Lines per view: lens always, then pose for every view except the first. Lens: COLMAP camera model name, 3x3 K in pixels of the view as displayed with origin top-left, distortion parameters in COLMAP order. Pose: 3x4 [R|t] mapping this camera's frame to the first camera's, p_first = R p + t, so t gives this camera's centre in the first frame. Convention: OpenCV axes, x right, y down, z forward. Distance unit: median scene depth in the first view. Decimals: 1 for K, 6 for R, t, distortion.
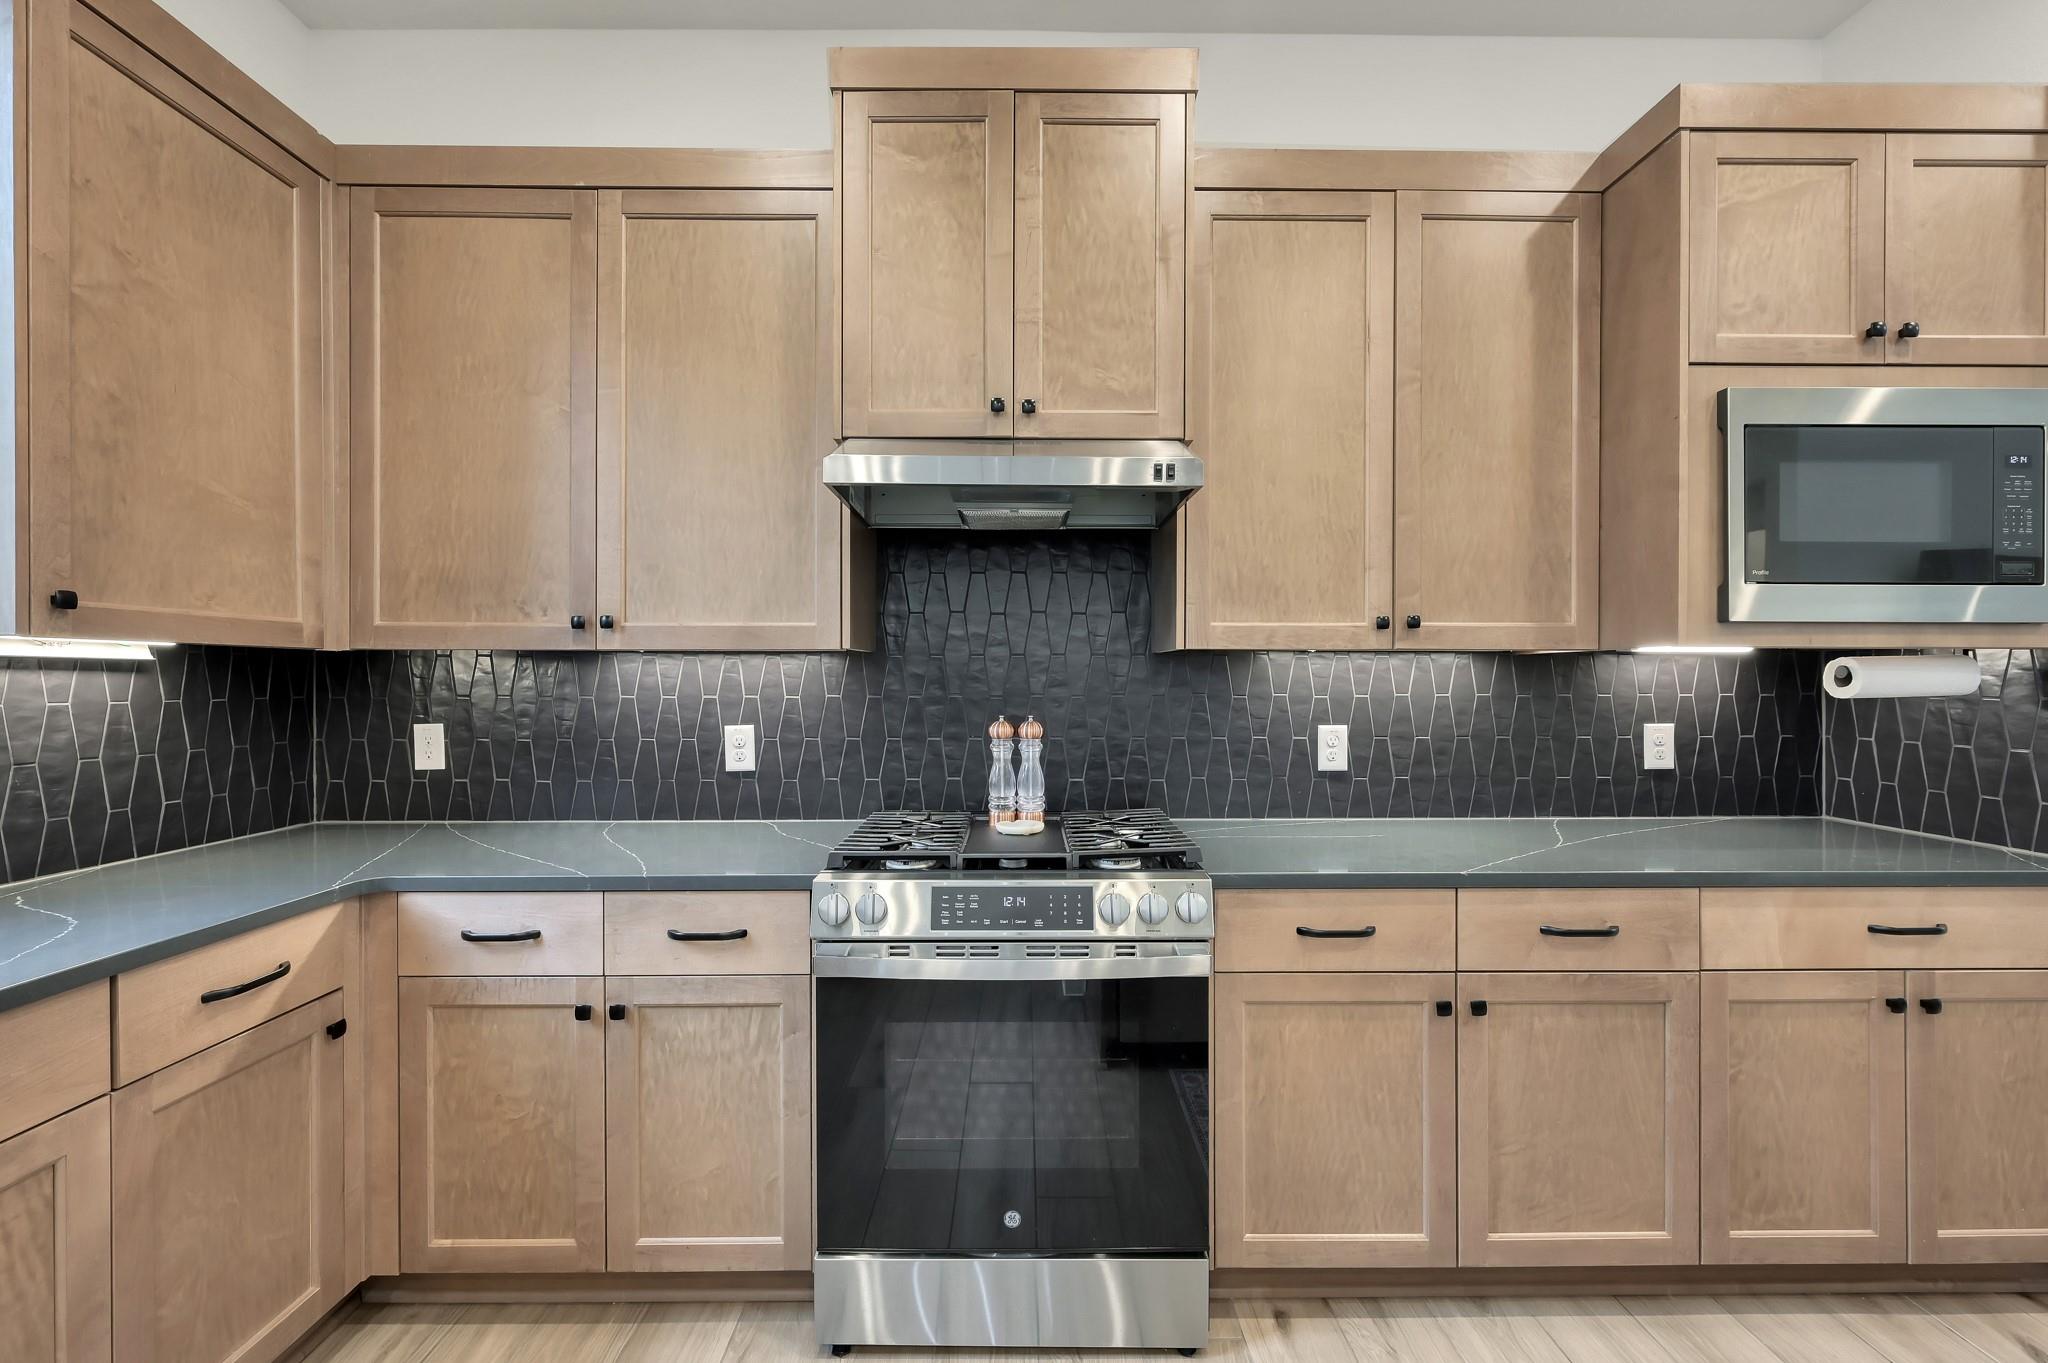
lens RADIAL K [[850.0, 0, 1023.9], [0, 850.0, 680.1], [0, 0, 1]] dist [-0.003612, 0.001012]
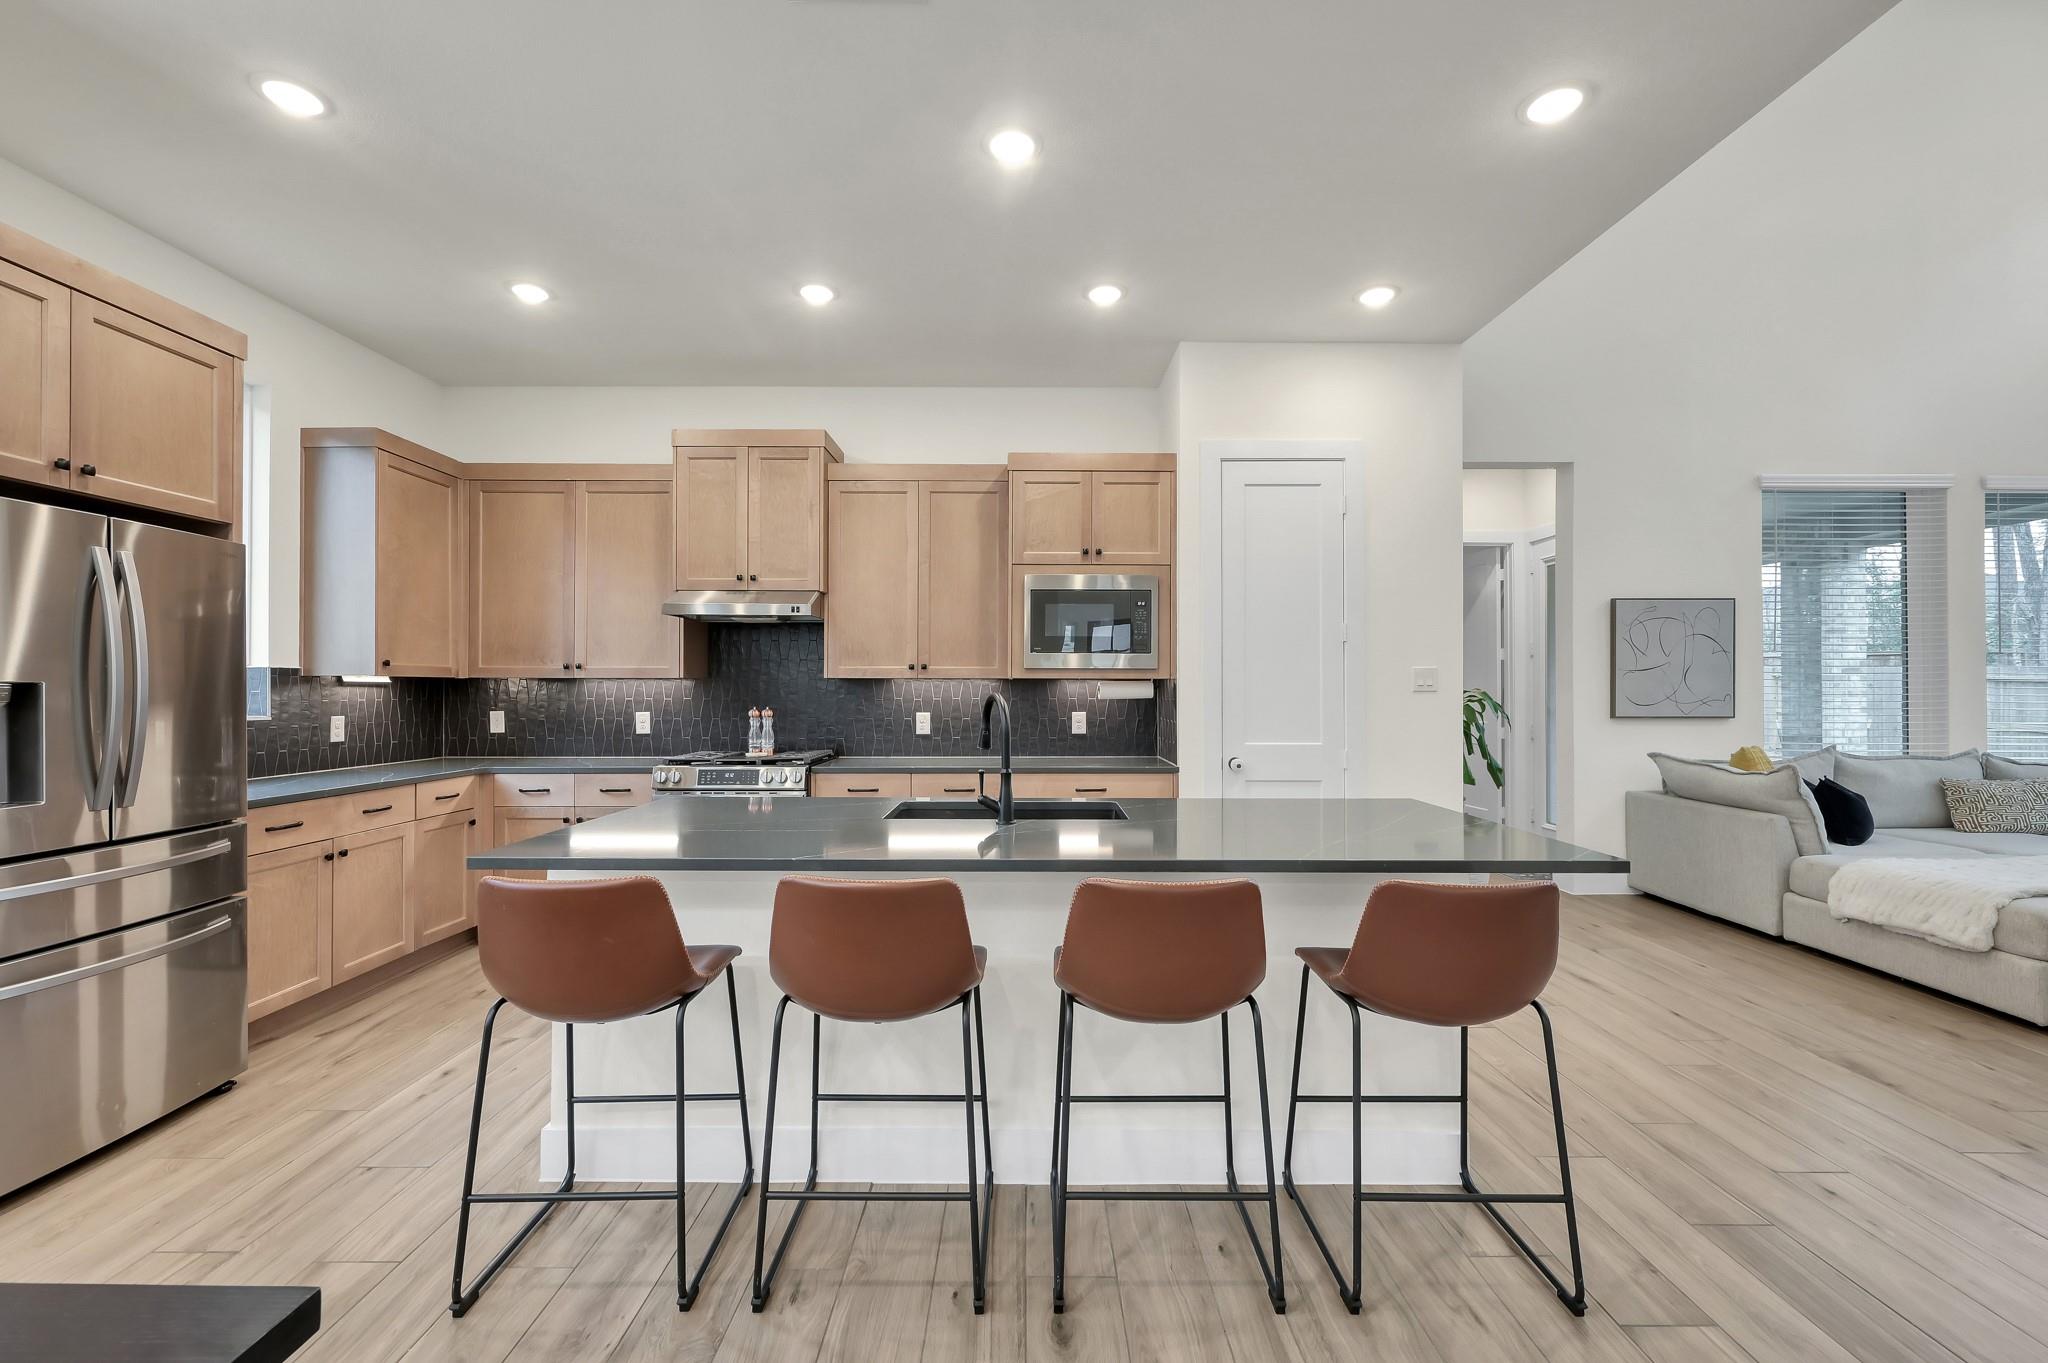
lens RADIAL K [[850.0, 0, 1033.7], [0, 850.0, 684.5], [0, 0, 1]] dist [-0.003612, 0.001012]
pose [[0.999987, 0.001135, 0.005036, 0.716245], [-0.001090, 0.999960, -0.008921, 0.001726], [-0.005046, 0.008916, 0.999948, -1.282634]]
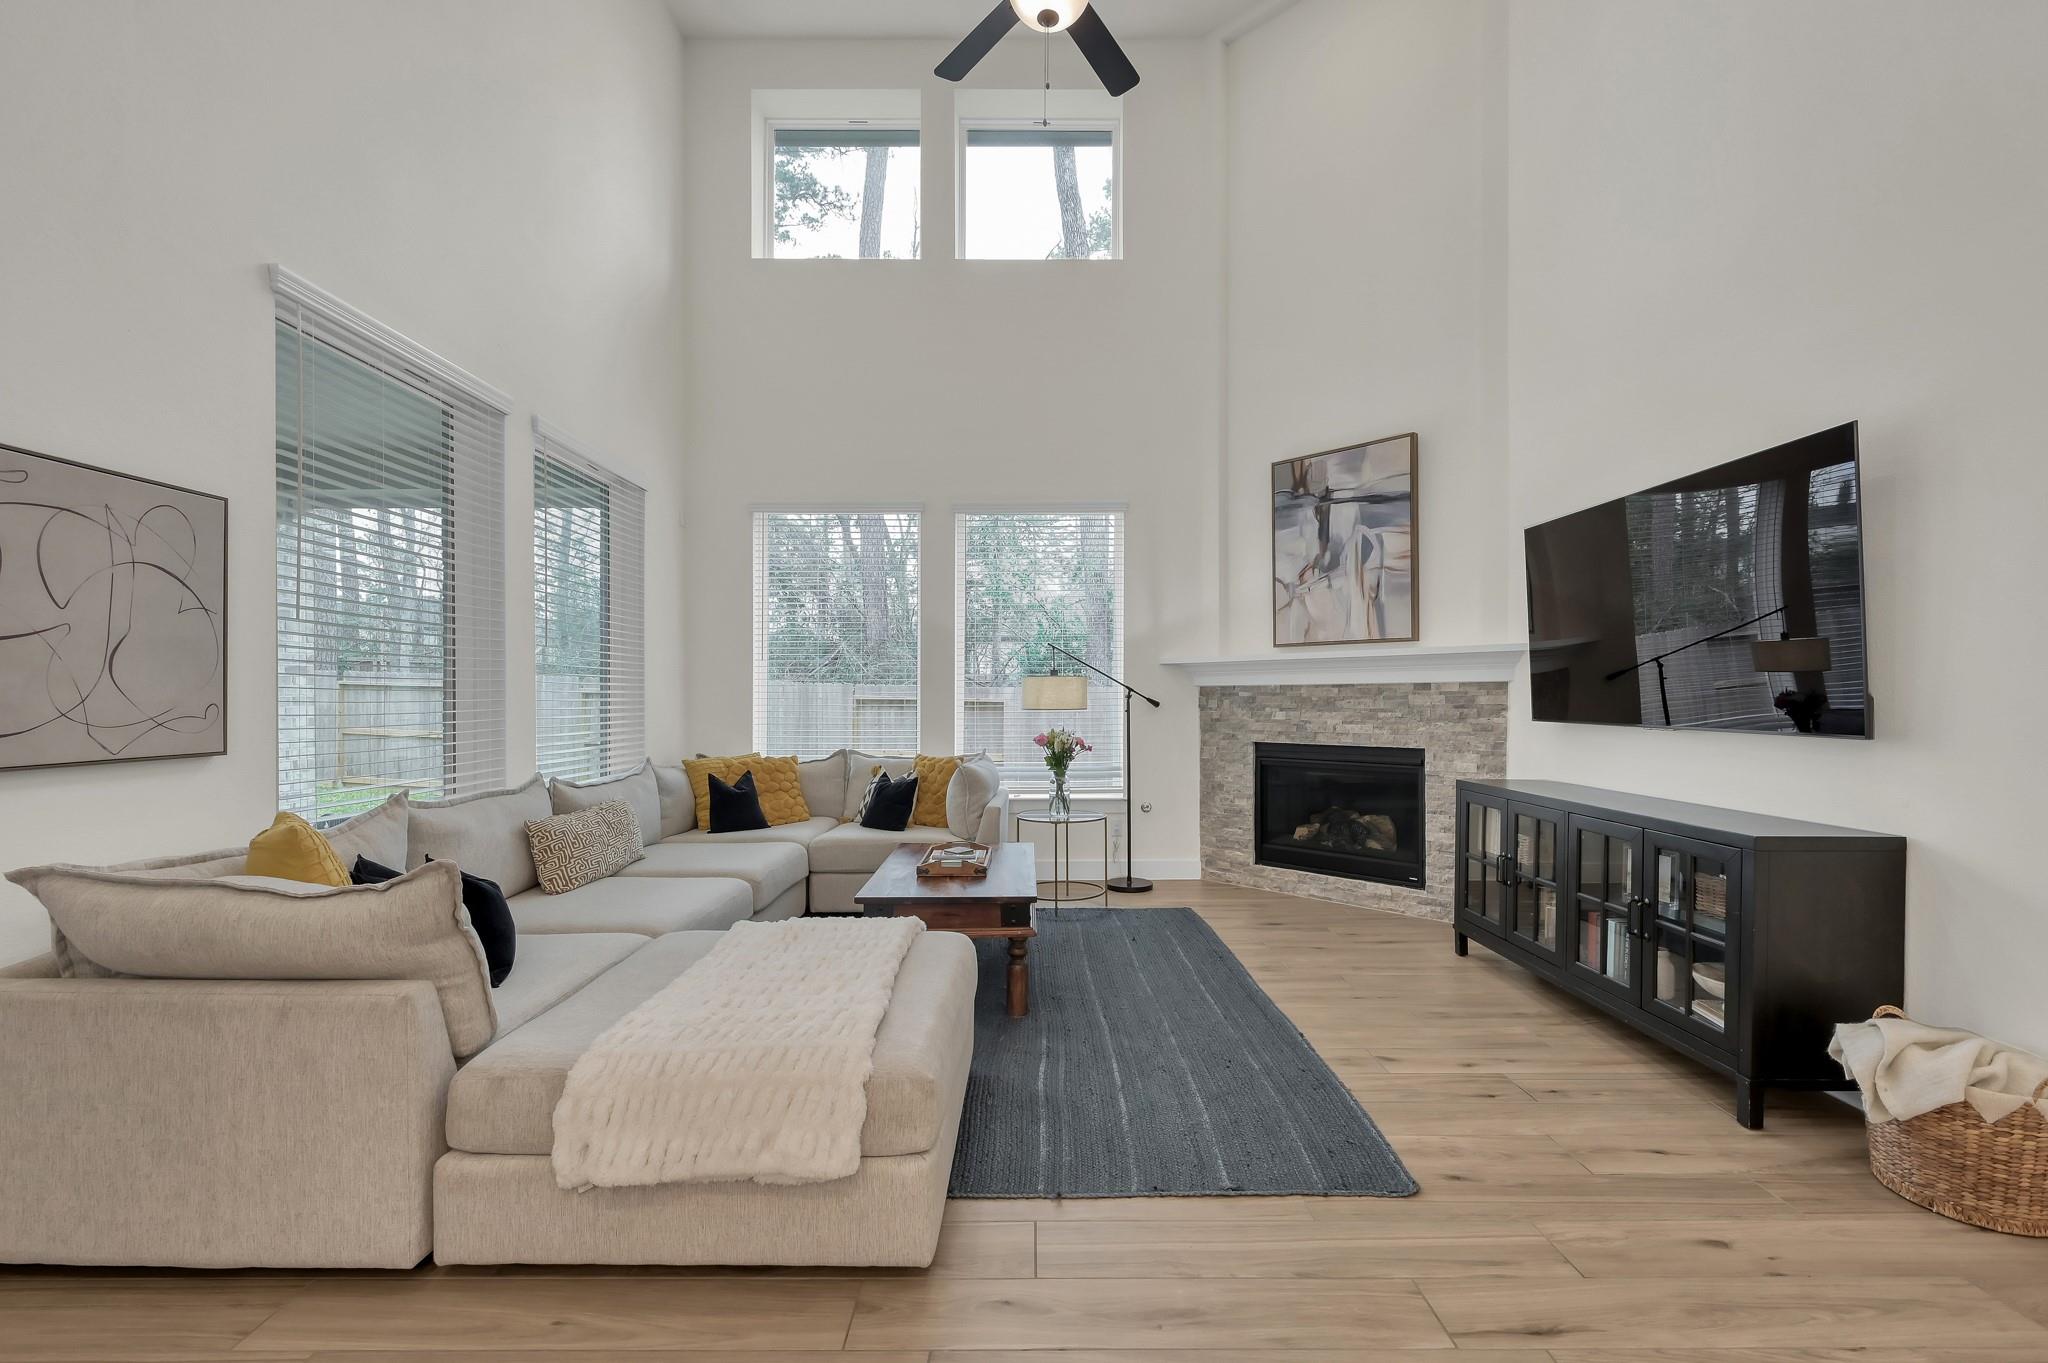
lens RADIAL K [[850.0, 0, 1029.0], [0, 850.0, 707.3], [0, 0, 1]] dist [-0.003612, 0.001012]
pose [[0.012283, -0.011810, 0.999855, 1.698738], [0.005700, 0.999915, 0.011740, 0.003633], [-0.999908, 0.005555, 0.012349, 0.177571]]
